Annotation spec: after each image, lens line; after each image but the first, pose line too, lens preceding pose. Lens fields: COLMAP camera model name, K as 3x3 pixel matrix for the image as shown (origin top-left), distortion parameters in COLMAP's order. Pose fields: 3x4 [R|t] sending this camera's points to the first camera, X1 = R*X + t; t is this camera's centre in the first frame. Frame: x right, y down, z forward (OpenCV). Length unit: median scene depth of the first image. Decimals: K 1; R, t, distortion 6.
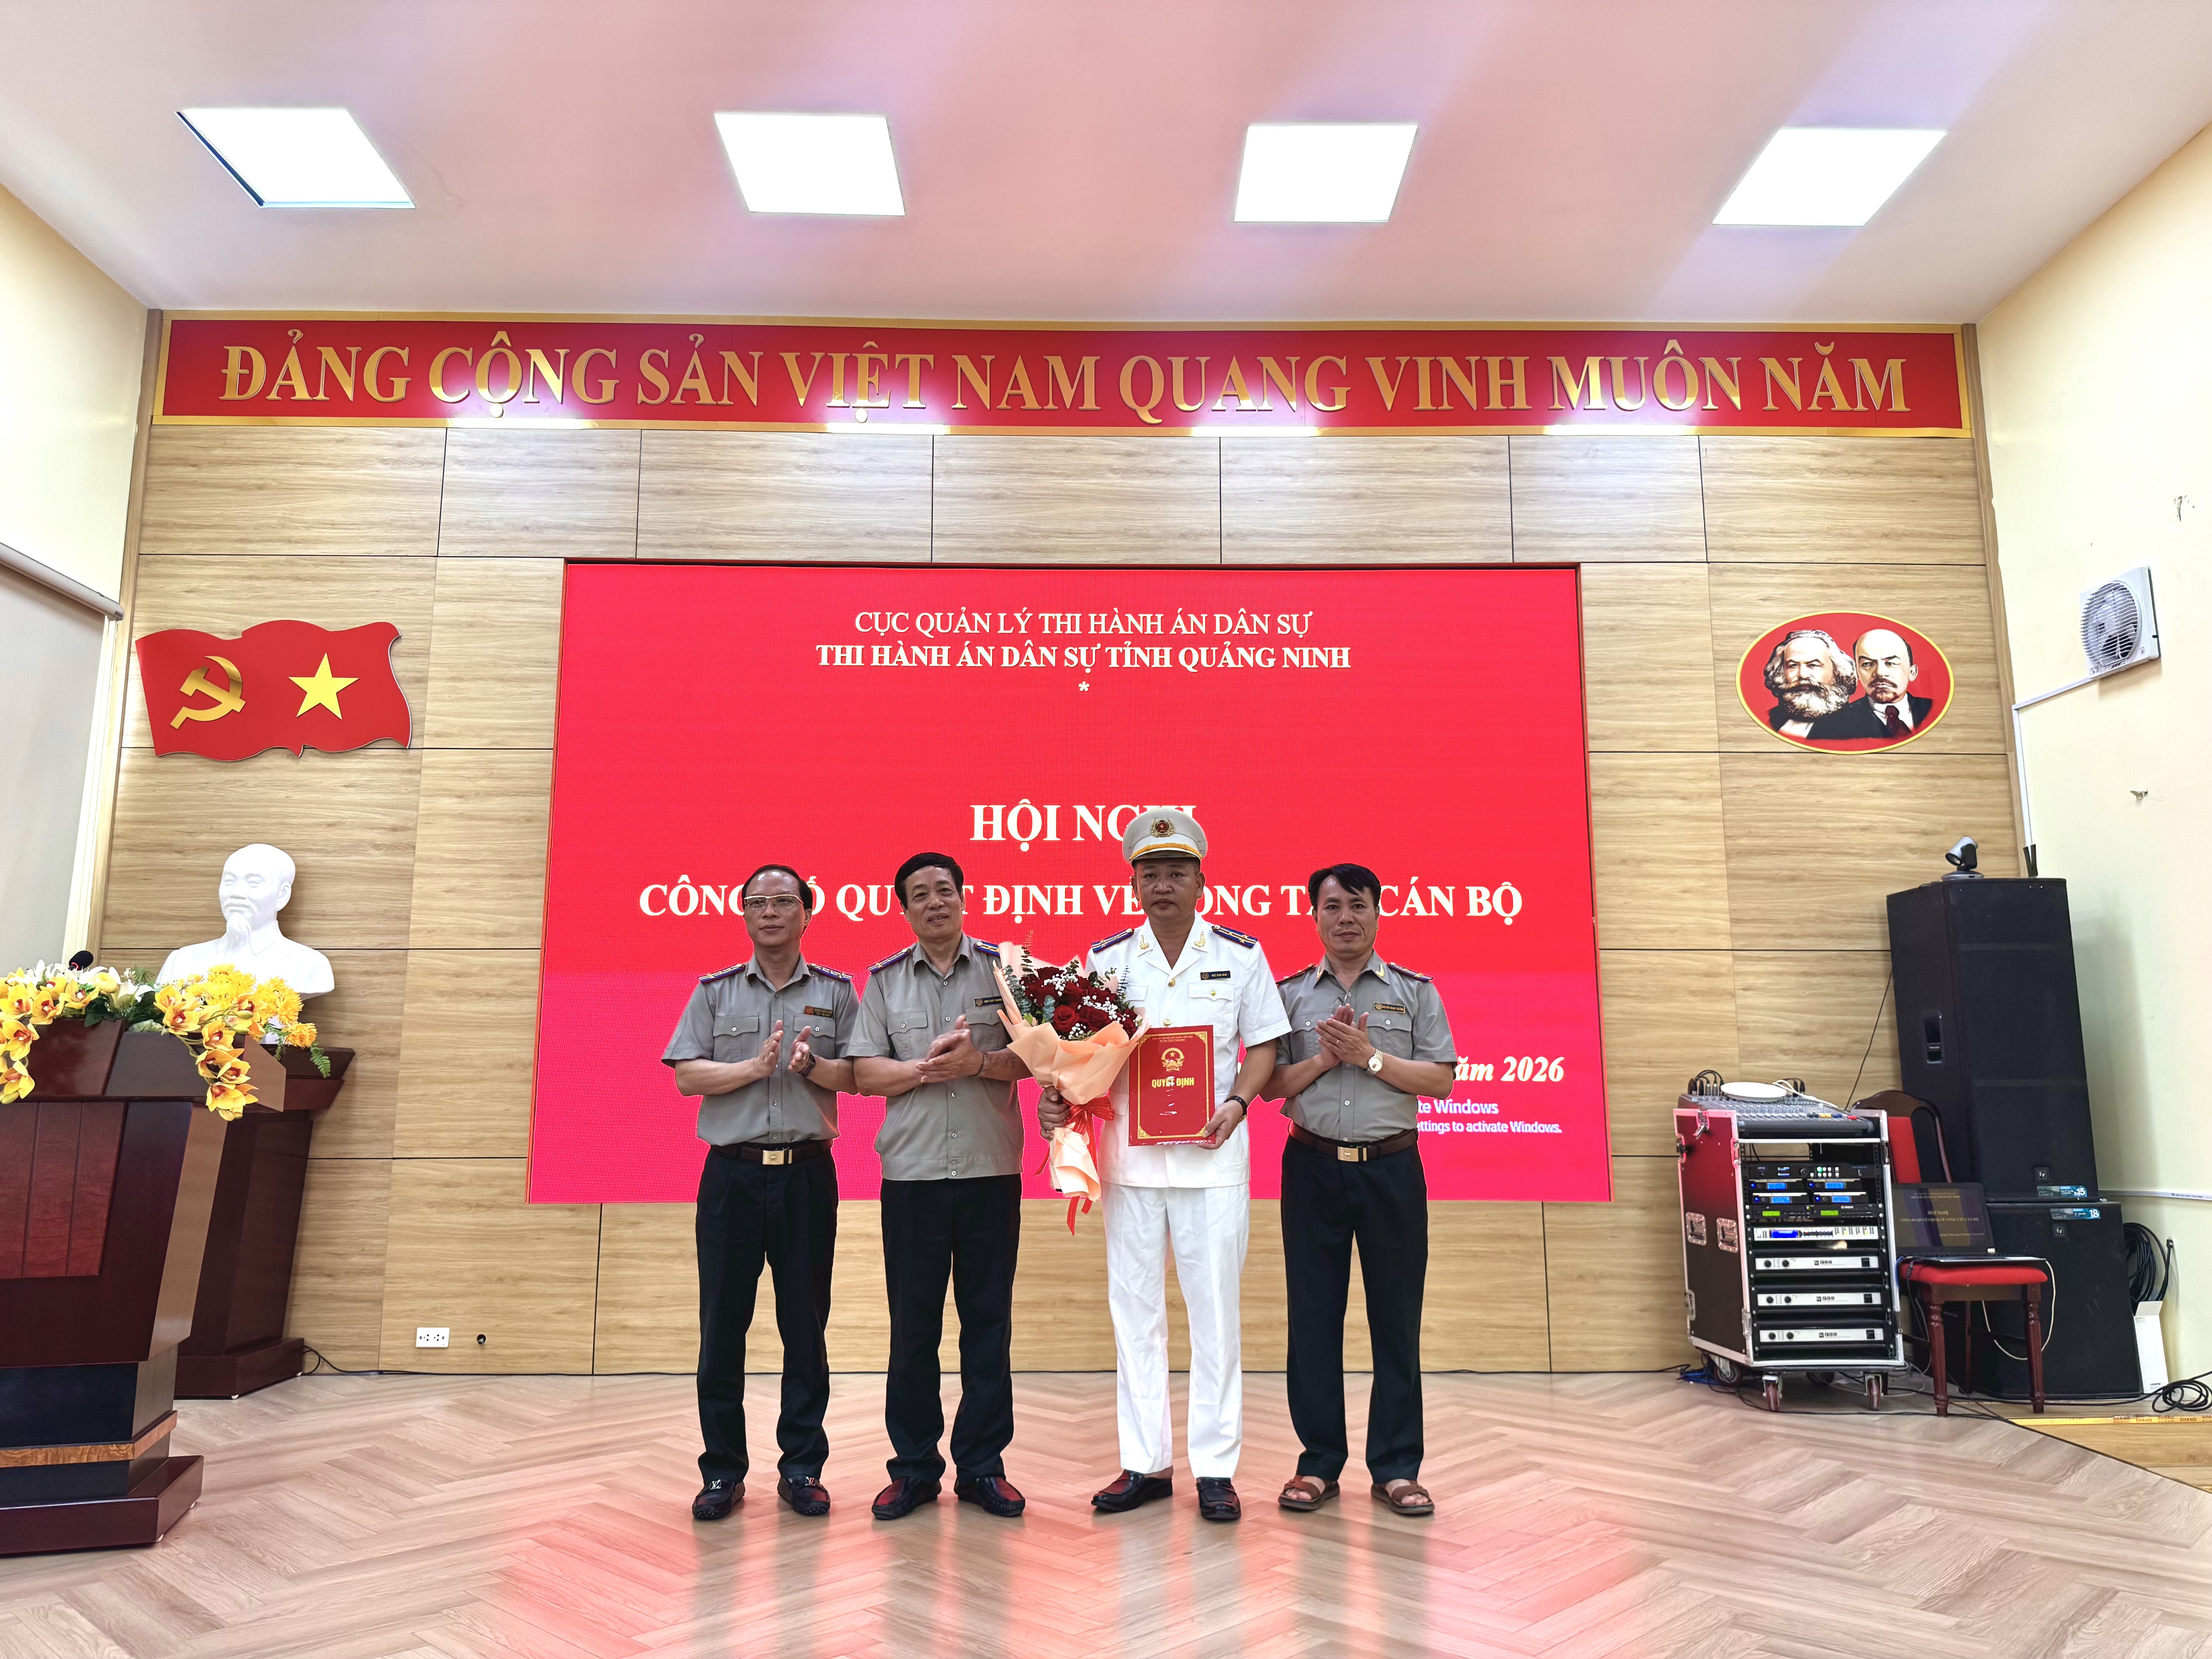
lens RADIAL K [[1490.8, 0, 1097.5], [0, 1490.8, 846.0], [0, 0, 1]] dist [0.115000, -0.201204]
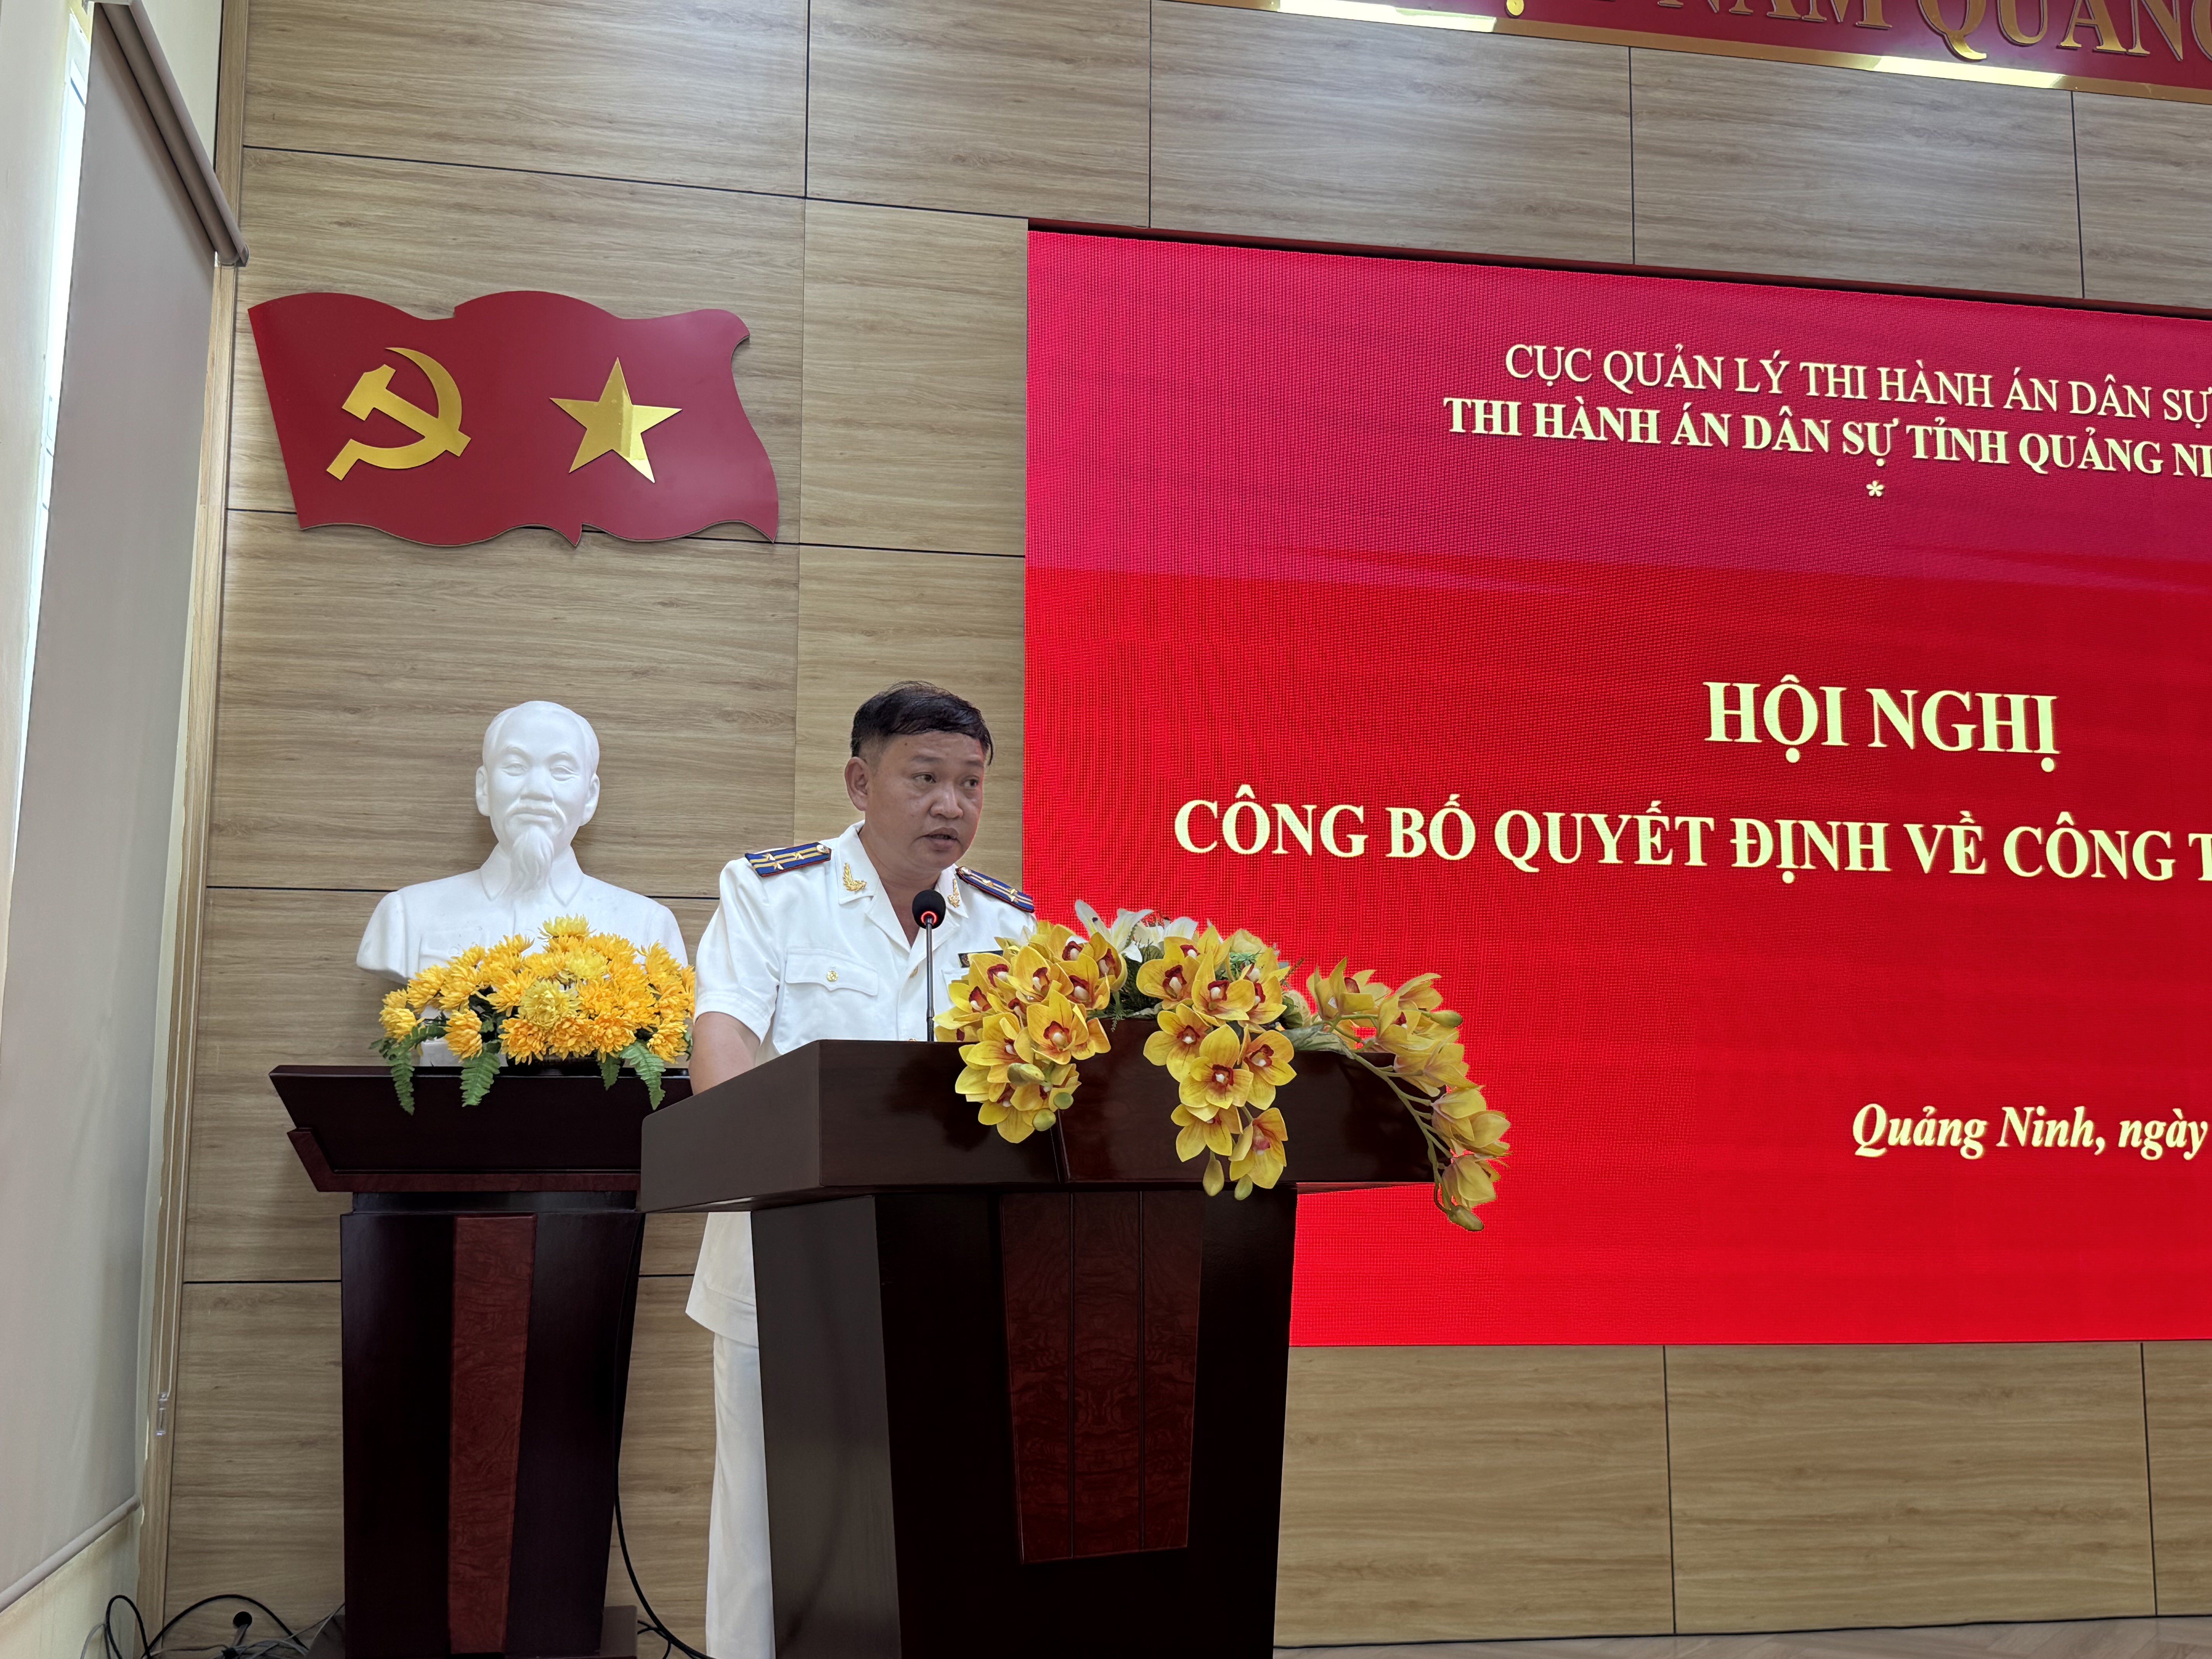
lens RADIAL K [[2267.6, 0, 1106.0], [0, 2267.6, 829.5], [0, 0, 1]] dist [0.213904, -0.517596]
pose [[0.984746, 0.028551, 0.171640, -0.469790], [-0.032858, 0.999211, 0.022304, 0.018550], [-0.170868, -0.027604, 0.984907, 0.141905]]
